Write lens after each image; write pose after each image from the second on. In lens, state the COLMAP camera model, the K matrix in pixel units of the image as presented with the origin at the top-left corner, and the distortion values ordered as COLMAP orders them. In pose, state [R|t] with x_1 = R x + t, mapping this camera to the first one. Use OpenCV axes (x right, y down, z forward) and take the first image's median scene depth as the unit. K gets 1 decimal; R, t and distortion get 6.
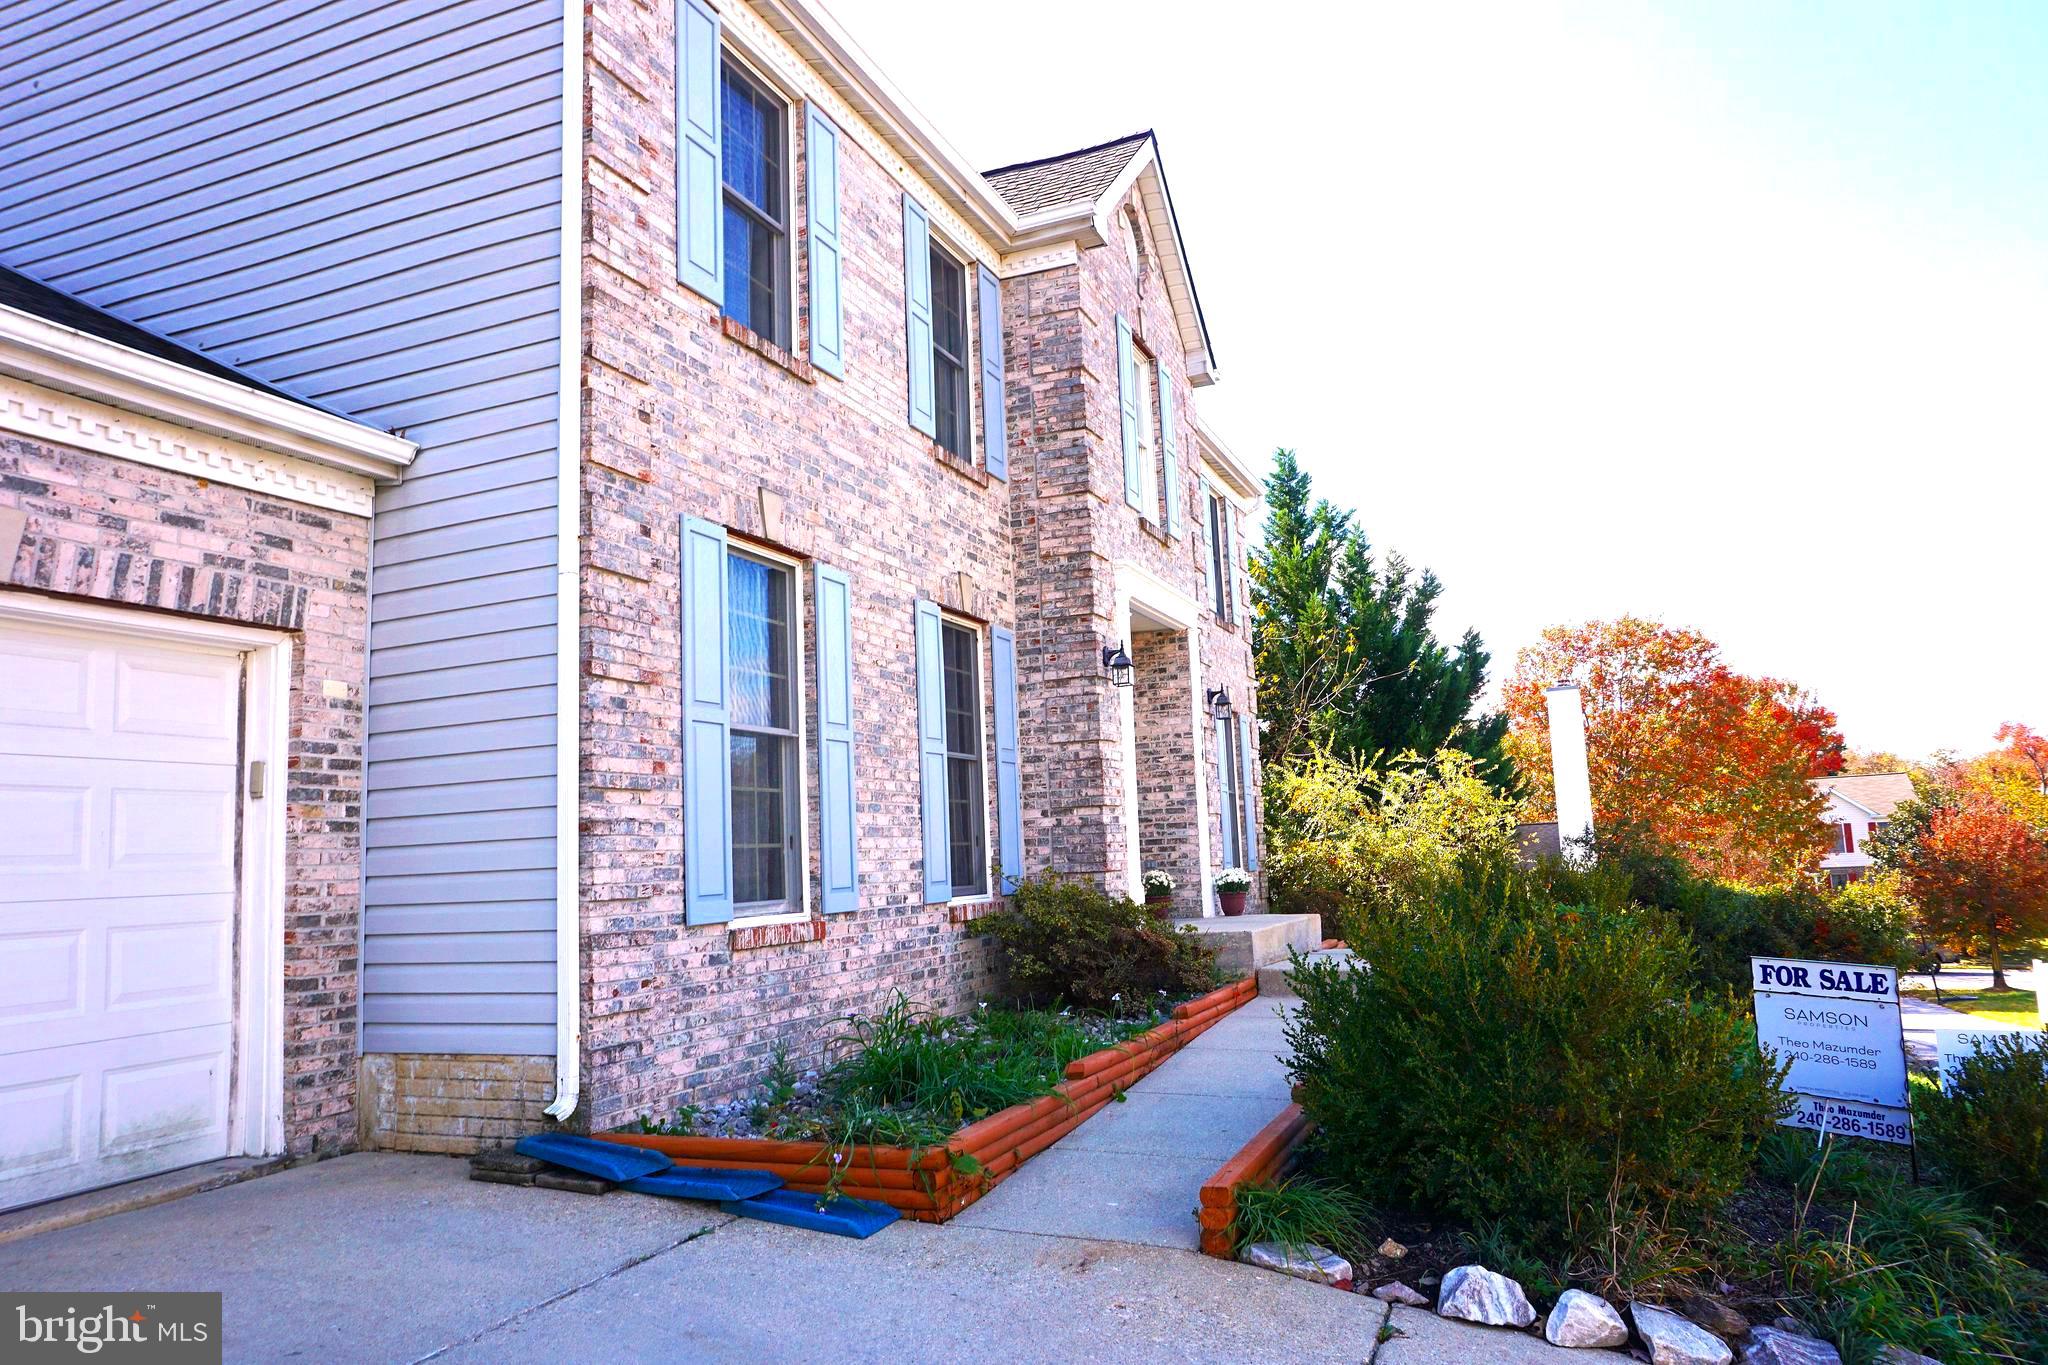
lens RADIAL K [[1380.7, 0, 1027.0], [0, 1380.7, 675.9], [0, 0, 1]] dist [-0.045200, 0.022780]
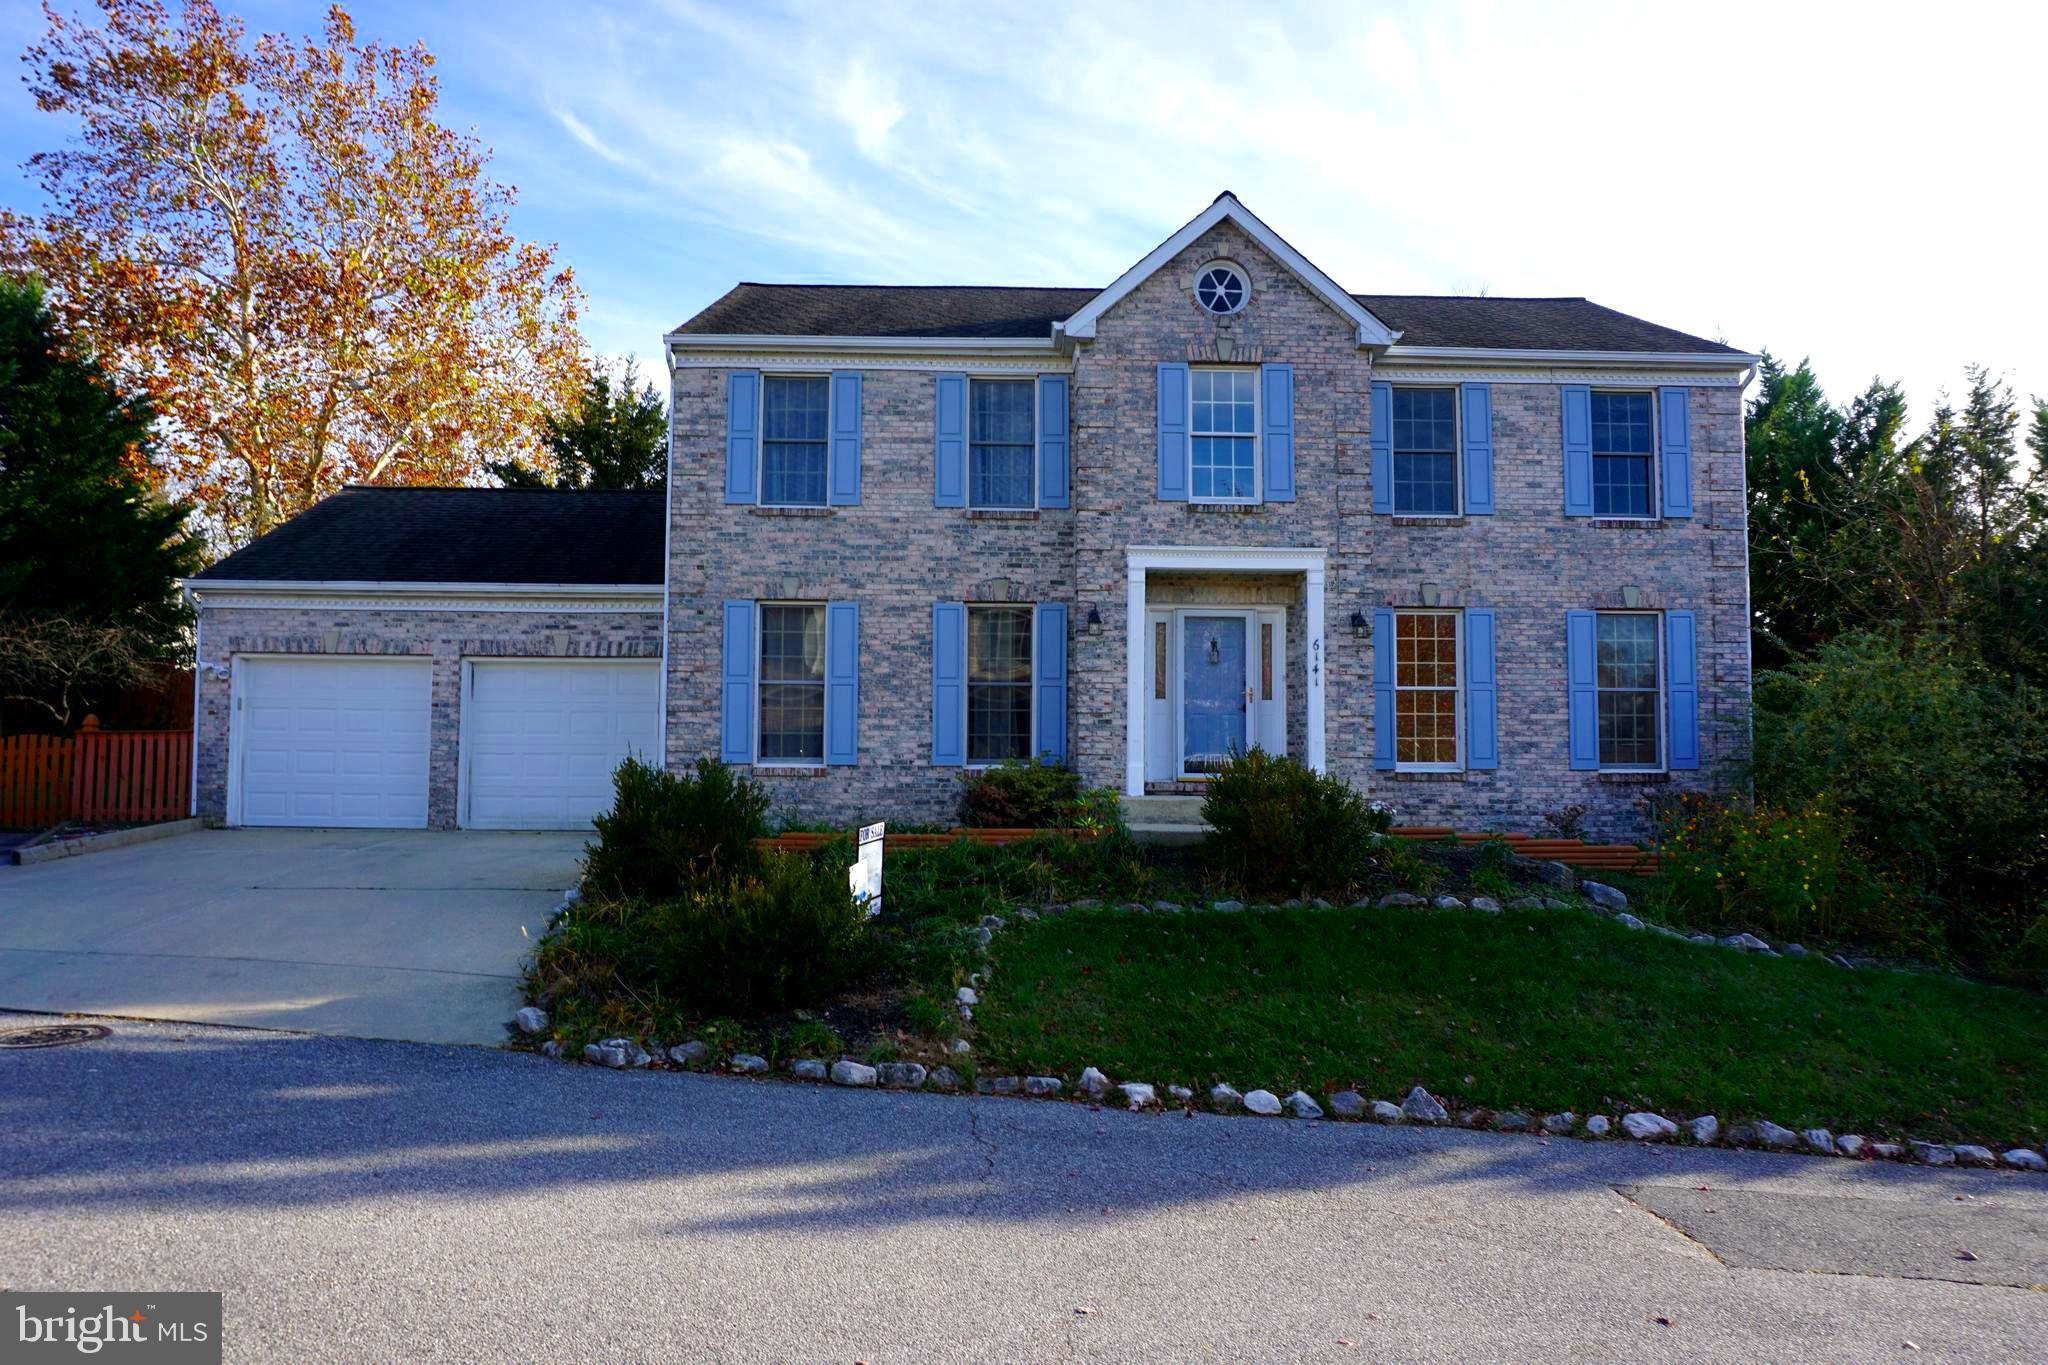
lens RADIAL K [[1380.7, 0, 1026.9], [0, 1380.7, 684.9], [0, 0, 1]] dist [-0.045200, 0.022780]
pose [[0.379234, -0.007740, -0.925269, 2.313592], [0.098603, 0.994609, 0.032093, 0.008664], [0.920032, -0.103405, 0.377952, 0.553943]]
